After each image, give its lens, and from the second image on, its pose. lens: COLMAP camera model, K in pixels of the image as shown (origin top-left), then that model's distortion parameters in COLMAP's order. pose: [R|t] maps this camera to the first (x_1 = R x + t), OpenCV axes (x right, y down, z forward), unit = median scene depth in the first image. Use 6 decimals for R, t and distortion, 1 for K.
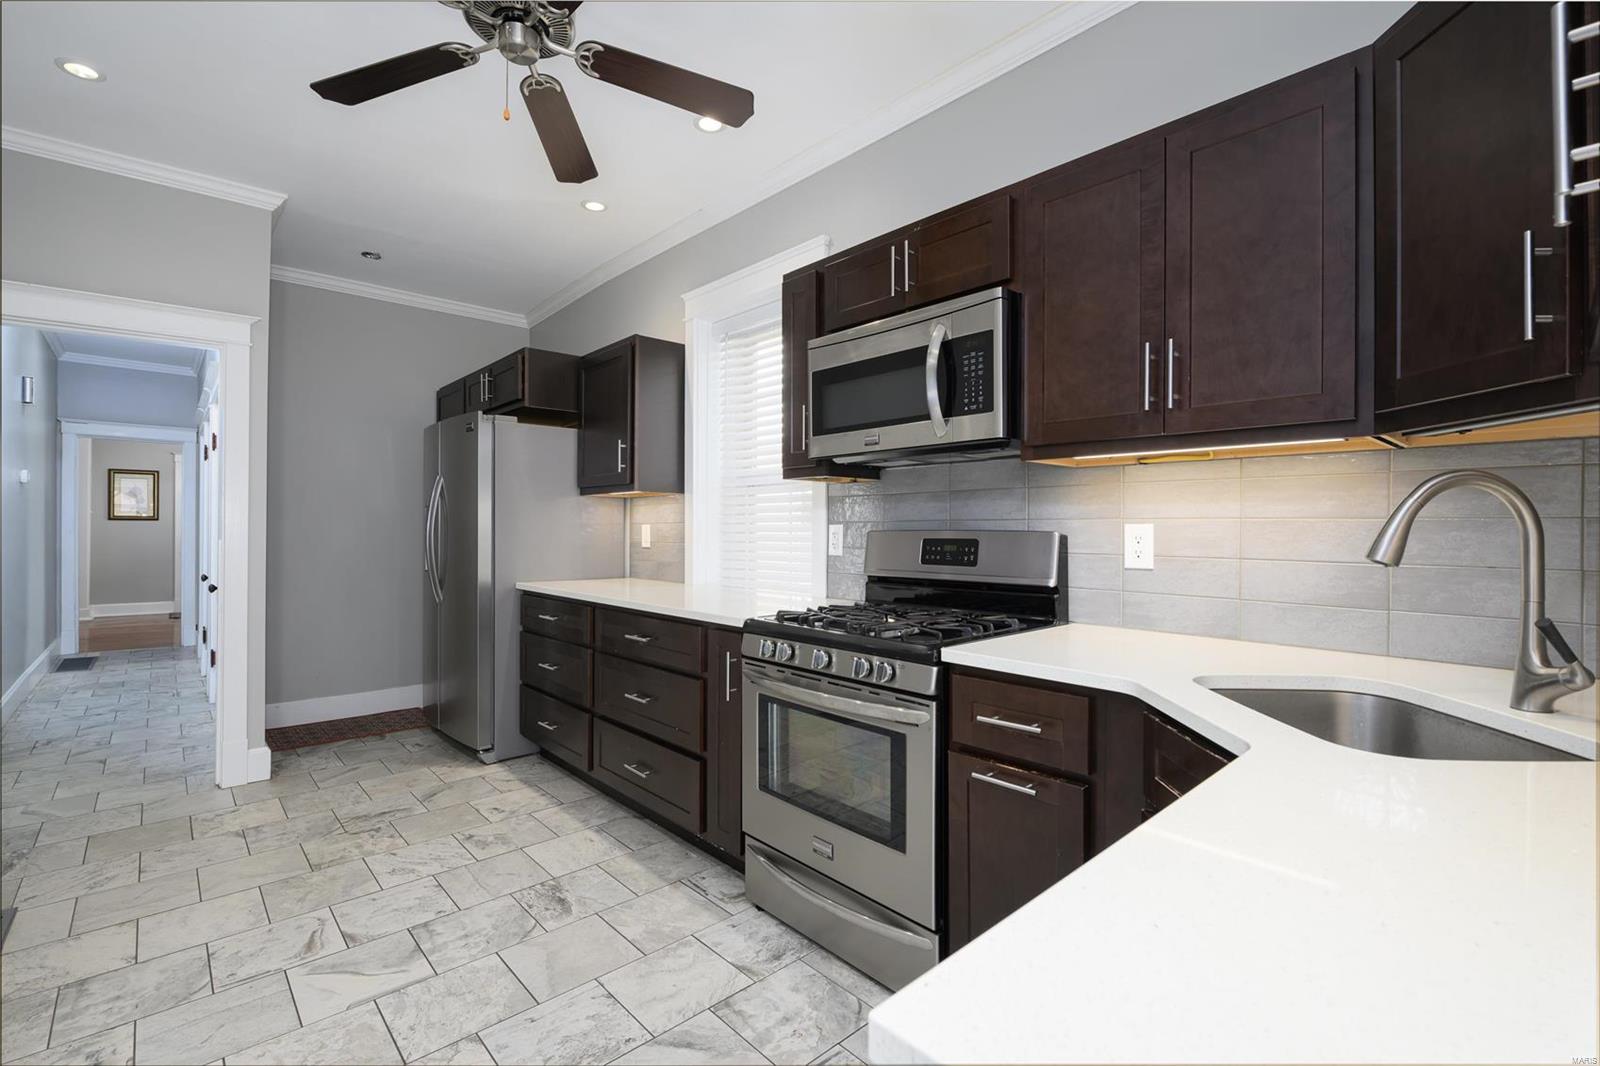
lens RADIAL K [[714.9, 0, 795.6], [0, 714.9, 526.7], [0, 0, 1]] dist [-0.001857, -0.000032]
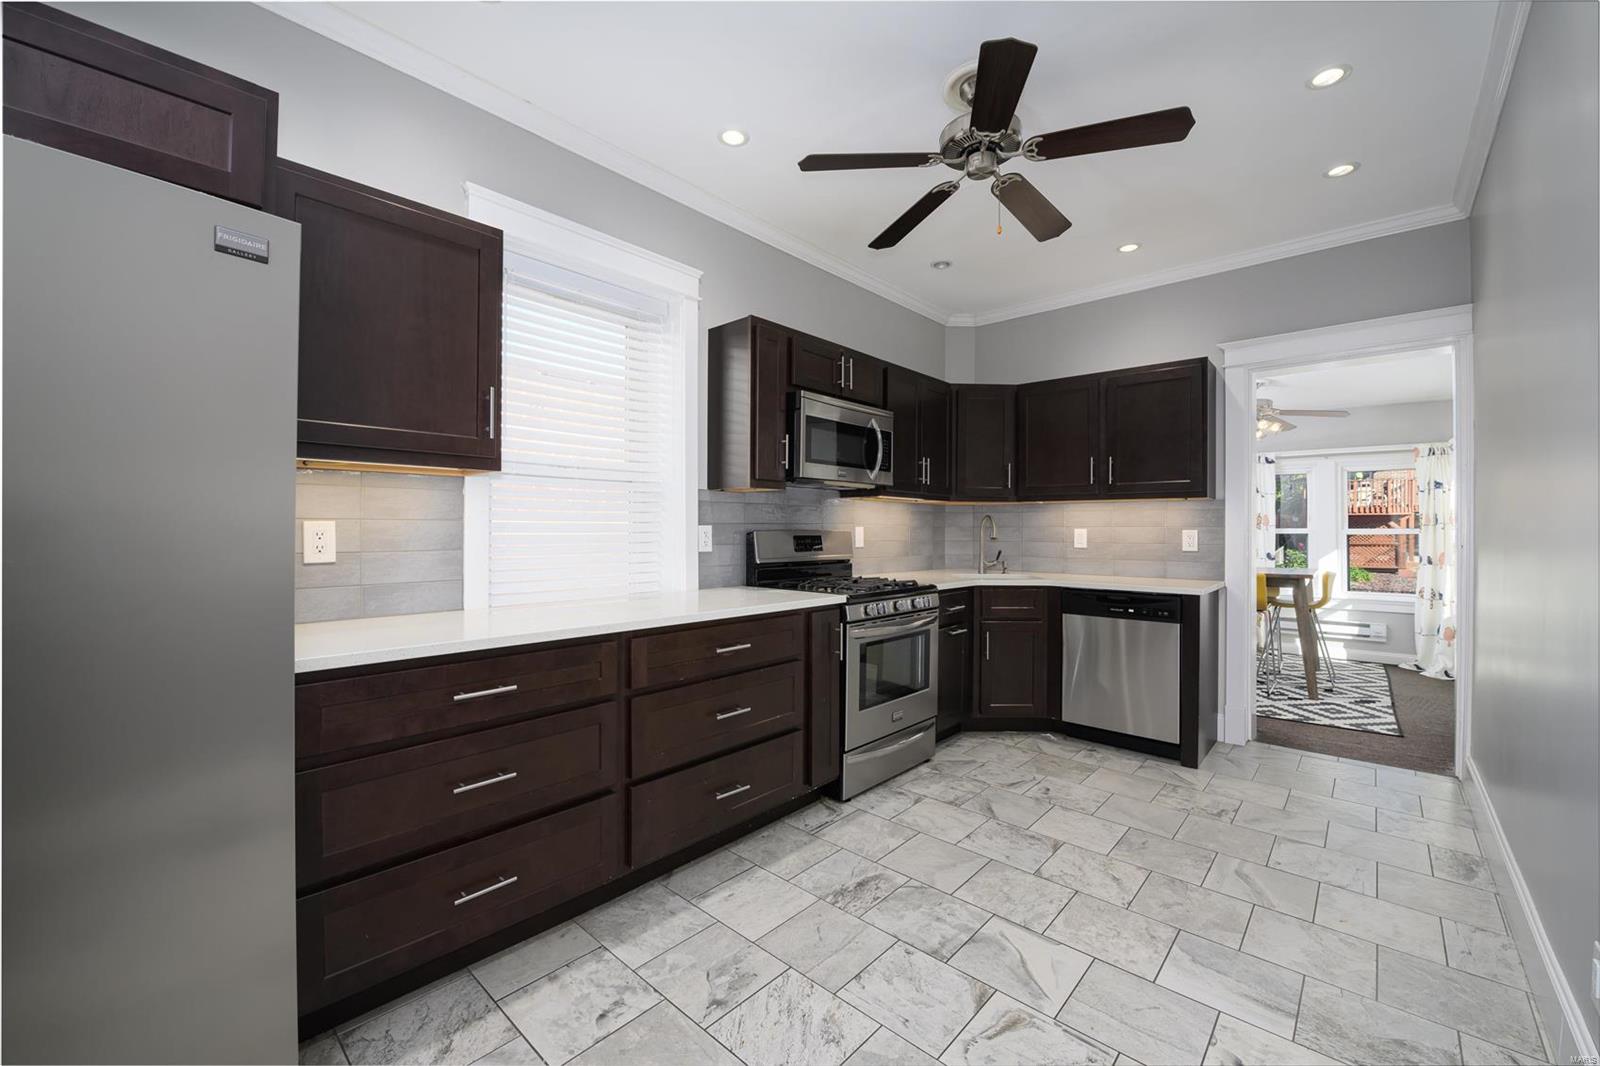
lens RADIAL K [[649.4, 0, 802.5], [0, 649.4, 527.9], [0, 0, 1]] dist [-0.002041, -0.002575]
pose [[-0.107452, 0.003283, 0.994205, -1.298790], [-0.004967, 0.999980, -0.003839, 0.005941], [-0.994198, -0.005351, -0.107433, 1.221931]]
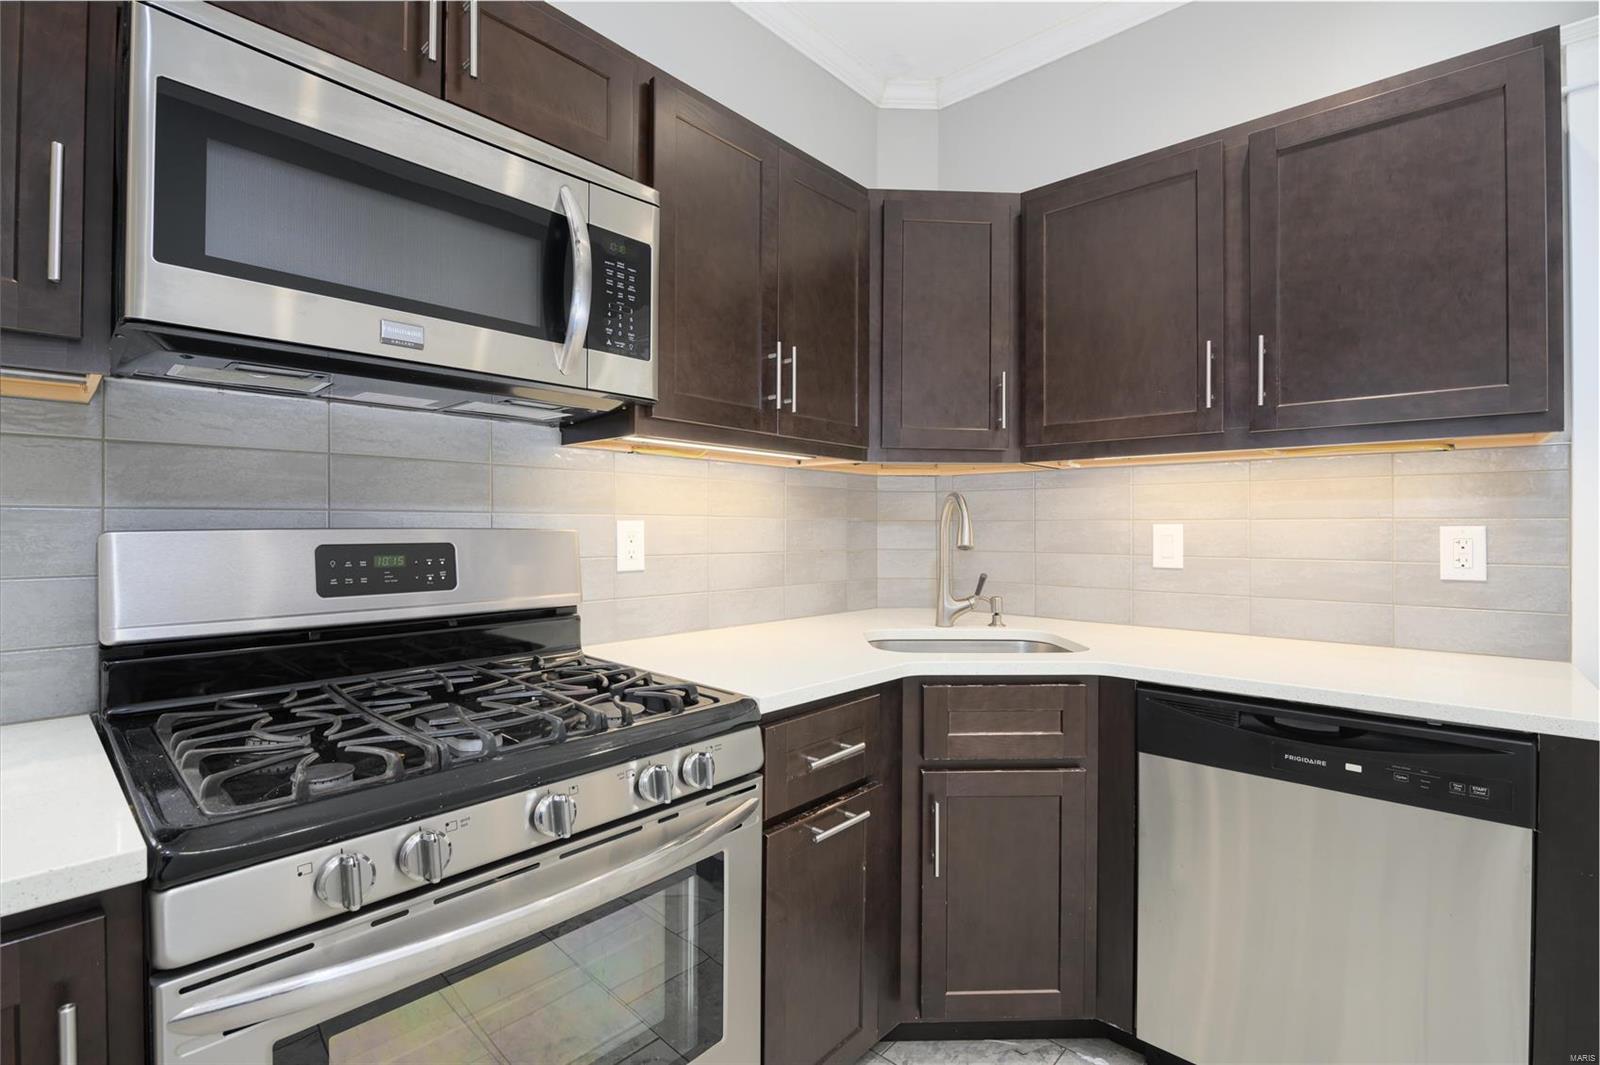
lens RADIAL K [[714.9, 0, 800.7], [0, 714.9, 523.8], [0, 0, 1]] dist [-0.001857, -0.000032]
pose [[-0.100925, 0.004242, 0.994885, -0.375009], [-0.003555, 0.999983, -0.004624, 0.002892], [-0.994888, -0.004004, -0.100908, 0.775986]]
